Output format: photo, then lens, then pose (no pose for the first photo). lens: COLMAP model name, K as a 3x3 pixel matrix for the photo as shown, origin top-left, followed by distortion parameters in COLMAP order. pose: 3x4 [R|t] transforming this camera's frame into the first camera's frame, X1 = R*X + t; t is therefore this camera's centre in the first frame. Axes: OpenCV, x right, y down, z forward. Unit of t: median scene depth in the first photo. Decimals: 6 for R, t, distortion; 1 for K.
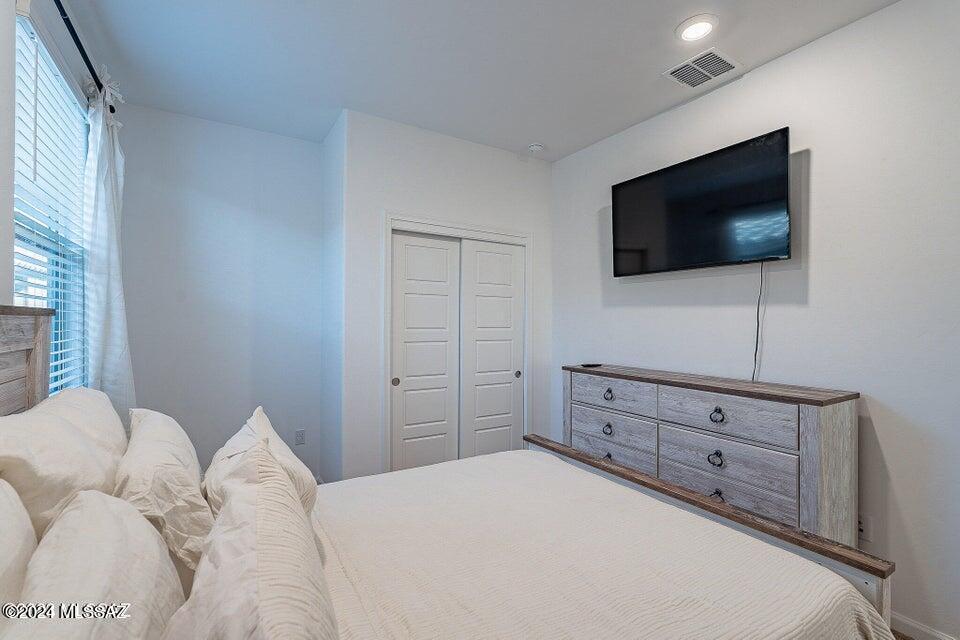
lens RADIAL K [[432.7, 0, 479.6], [0, 432.7, 320.8], [0, 0, 1]] dist [-0.003800, -0.000155]
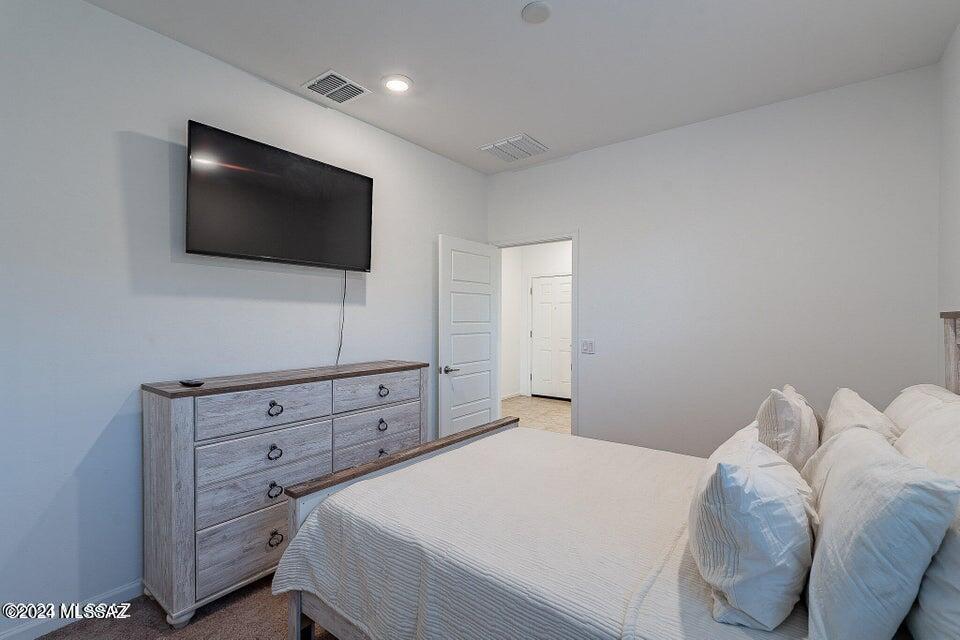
lens RADIAL K [[432.7, 0, 479.6], [0, 432.7, 320.8], [0, 0, 1]] dist [-0.003800, -0.000155]
pose [[-0.349917, -0.011502, 0.936710, -0.652864], [-0.003812, 0.999934, 0.010854, -0.002359], [-0.936773, 0.000227, -0.349938, 1.041395]]
